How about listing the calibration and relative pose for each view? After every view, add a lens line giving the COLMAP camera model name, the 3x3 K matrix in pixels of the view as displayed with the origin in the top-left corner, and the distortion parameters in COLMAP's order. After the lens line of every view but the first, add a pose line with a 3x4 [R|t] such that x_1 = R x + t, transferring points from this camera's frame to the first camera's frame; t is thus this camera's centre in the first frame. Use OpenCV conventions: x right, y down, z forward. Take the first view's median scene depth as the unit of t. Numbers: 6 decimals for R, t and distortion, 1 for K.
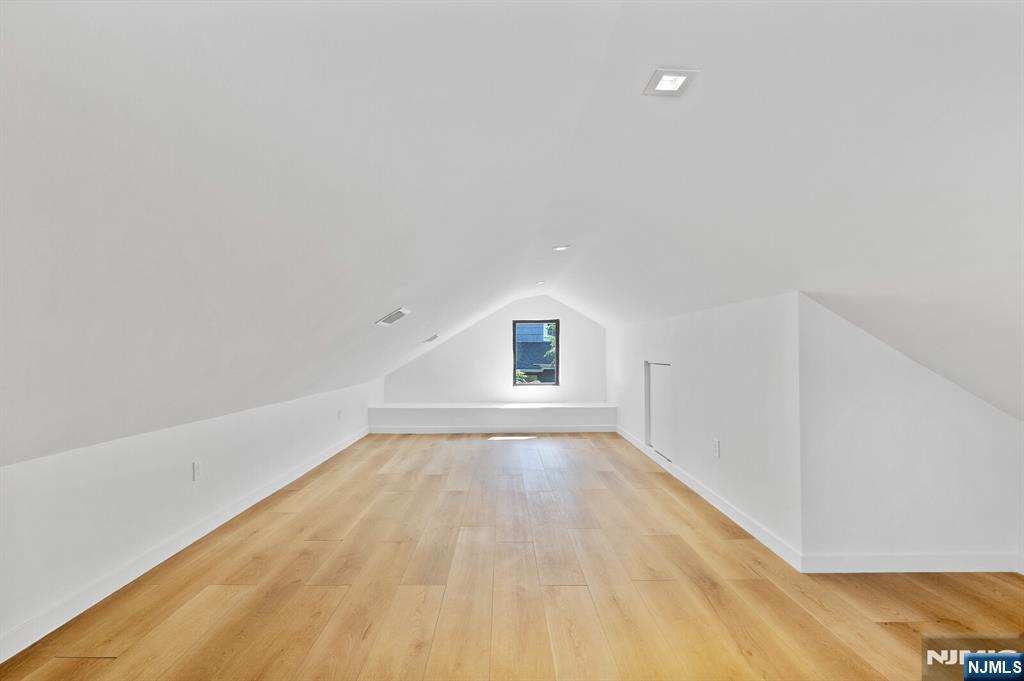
lens RADIAL K [[440.5, 0, 511.3], [0, 440.5, 343.9], [0, 0, 1]] dist [0.001365, -0.000146]
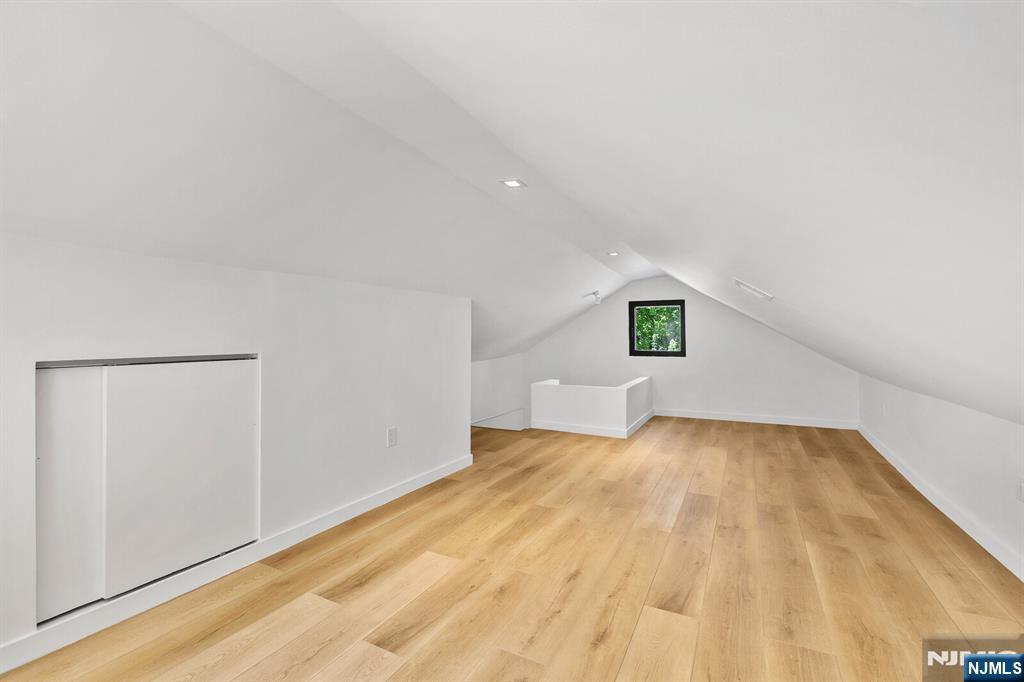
lens RADIAL K [[440.5, 0, 513.0], [0, 440.5, 339.1], [0, 0, 1]] dist [0.001365, -0.000146]
pose [[-0.871213, -0.003293, 0.490895, -0.307277], [-0.009506, 0.999903, -0.010164, 0.029858], [-0.490814, -0.013521, -0.871160, 2.176870]]
